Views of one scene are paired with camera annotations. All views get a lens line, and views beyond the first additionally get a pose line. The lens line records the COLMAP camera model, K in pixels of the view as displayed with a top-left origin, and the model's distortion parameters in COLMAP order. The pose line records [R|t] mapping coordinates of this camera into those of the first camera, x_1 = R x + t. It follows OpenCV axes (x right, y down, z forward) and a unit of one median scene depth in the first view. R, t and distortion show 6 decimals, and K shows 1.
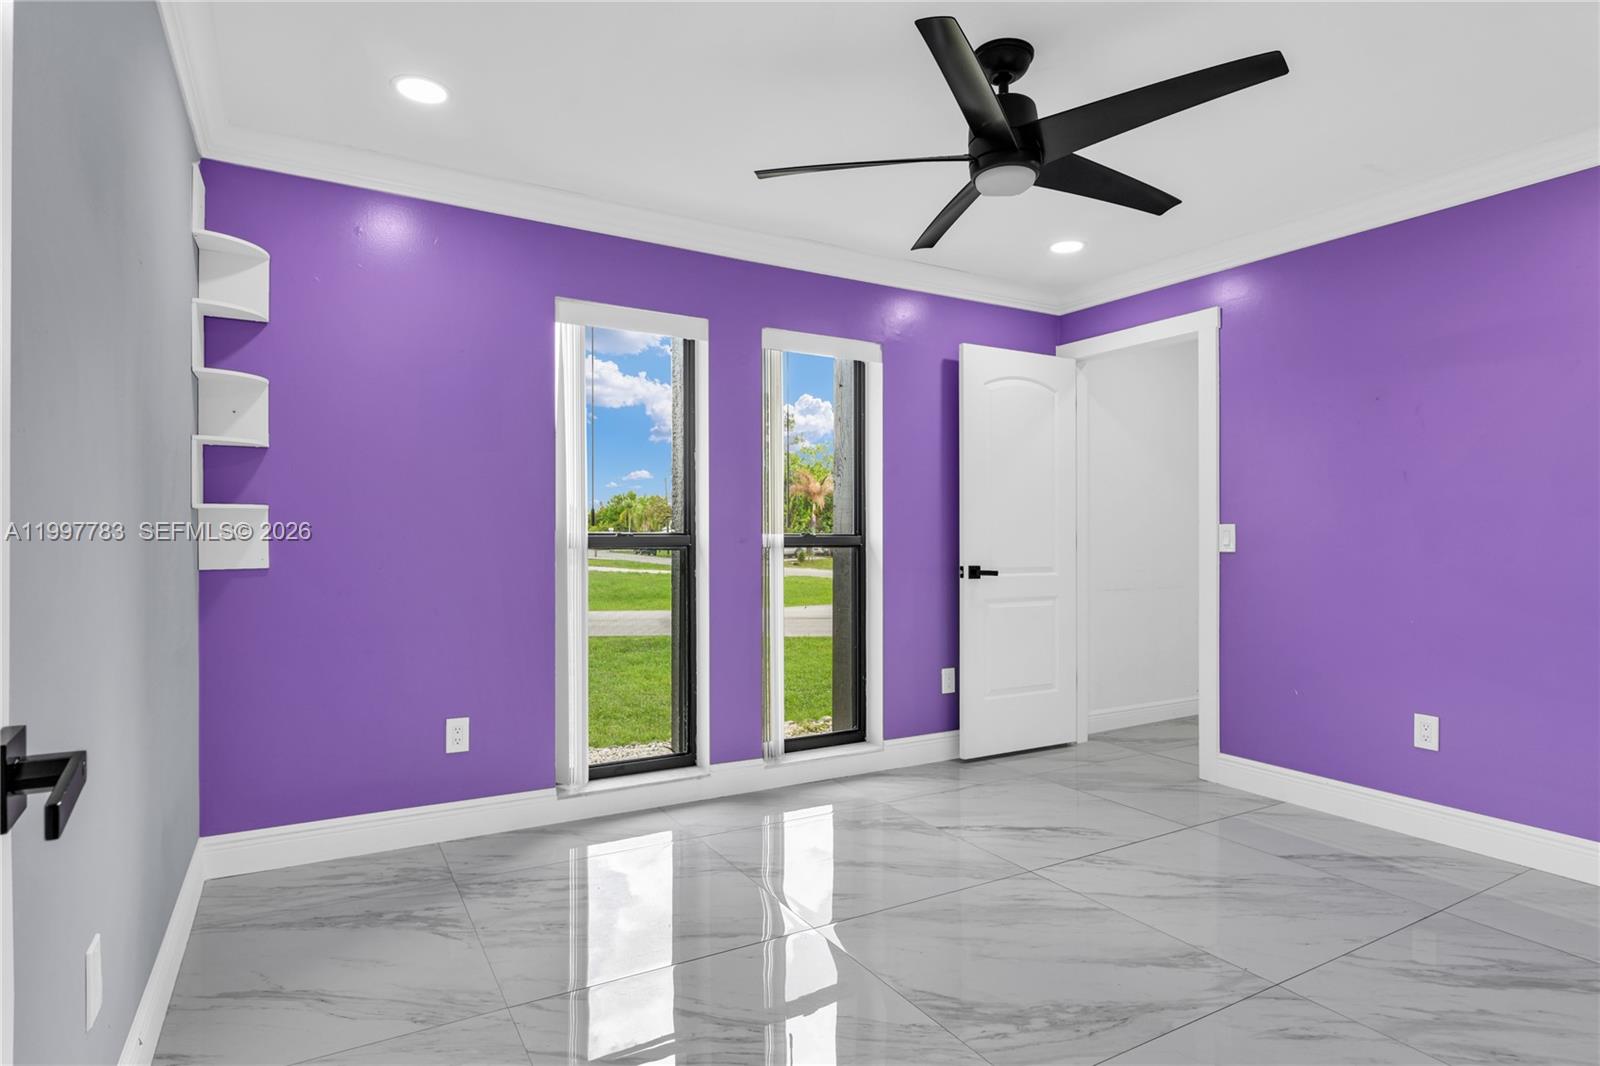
lens RADIAL K [[866.4, 0, 800.0], [0, 866.4, 533.0], [0, 0, 1]] dist [-0.030505, -0.000512]
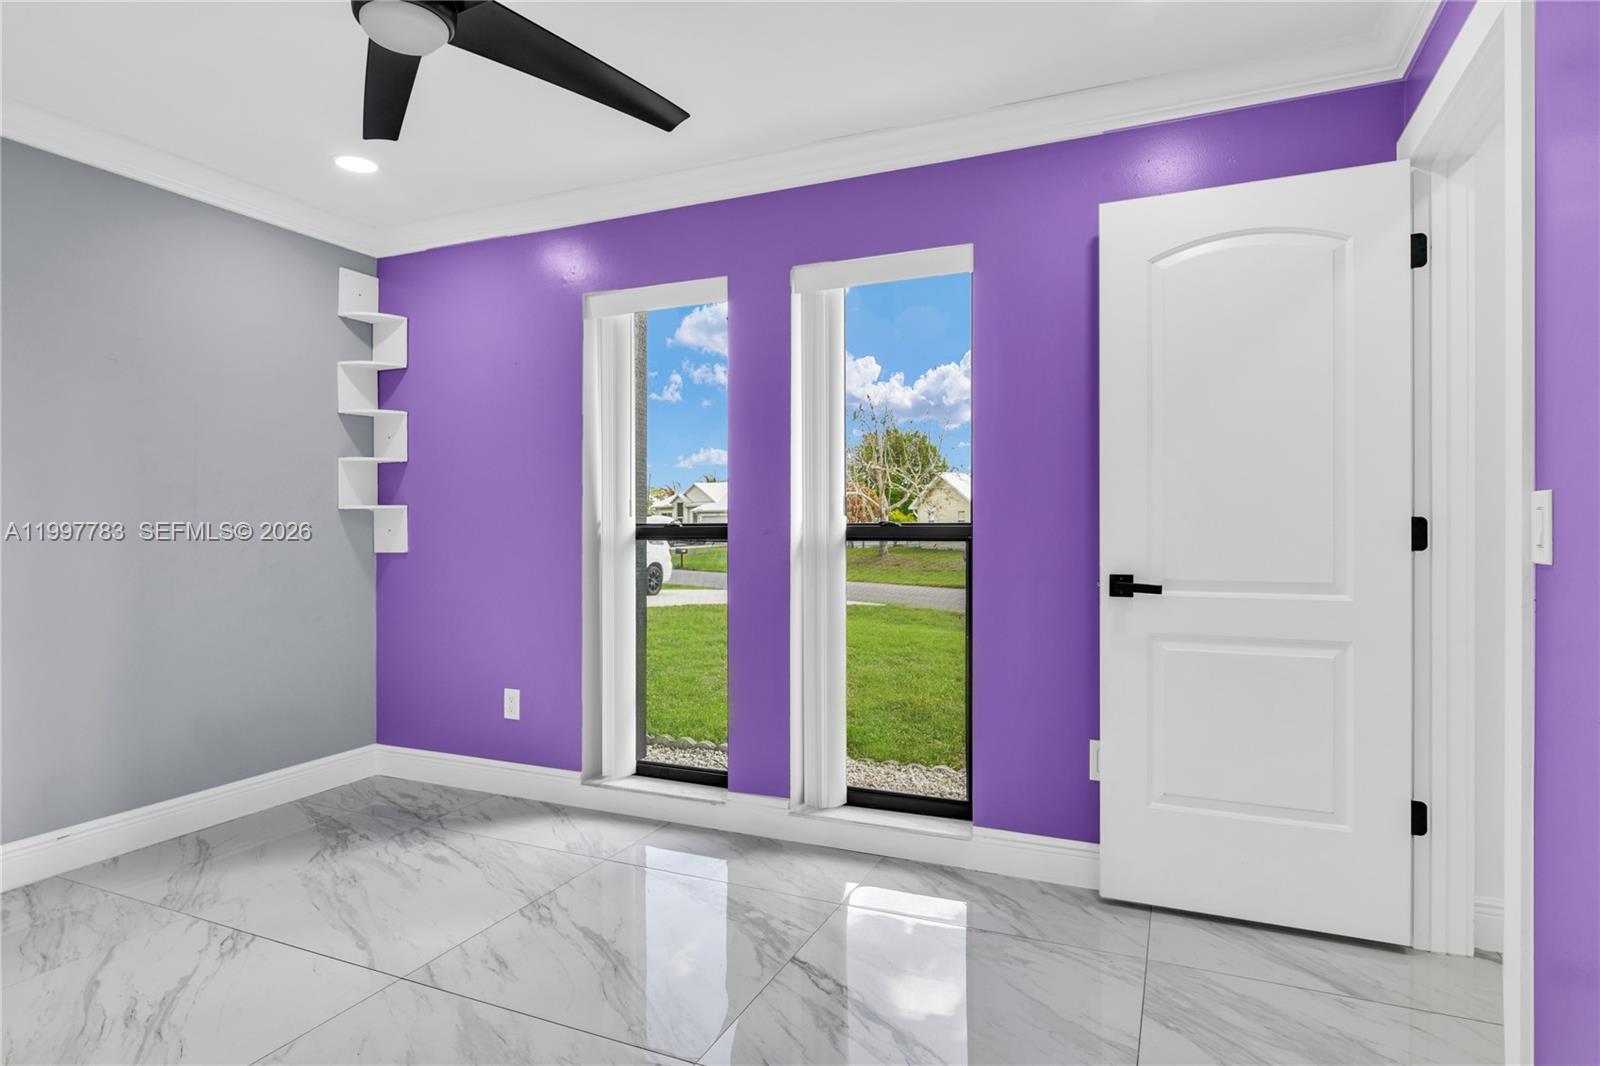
lens RADIAL K [[857.7, 0, 747.7], [0, 857.7, 525.2], [0, 0, 1]] dist [-0.026355, -0.000090]
pose [[0.578238, -0.004688, -0.815855, 0.636203], [0.008969, 0.999960, 0.000611, 0.001737], [0.815819, -0.007671, 0.578256, 0.549656]]
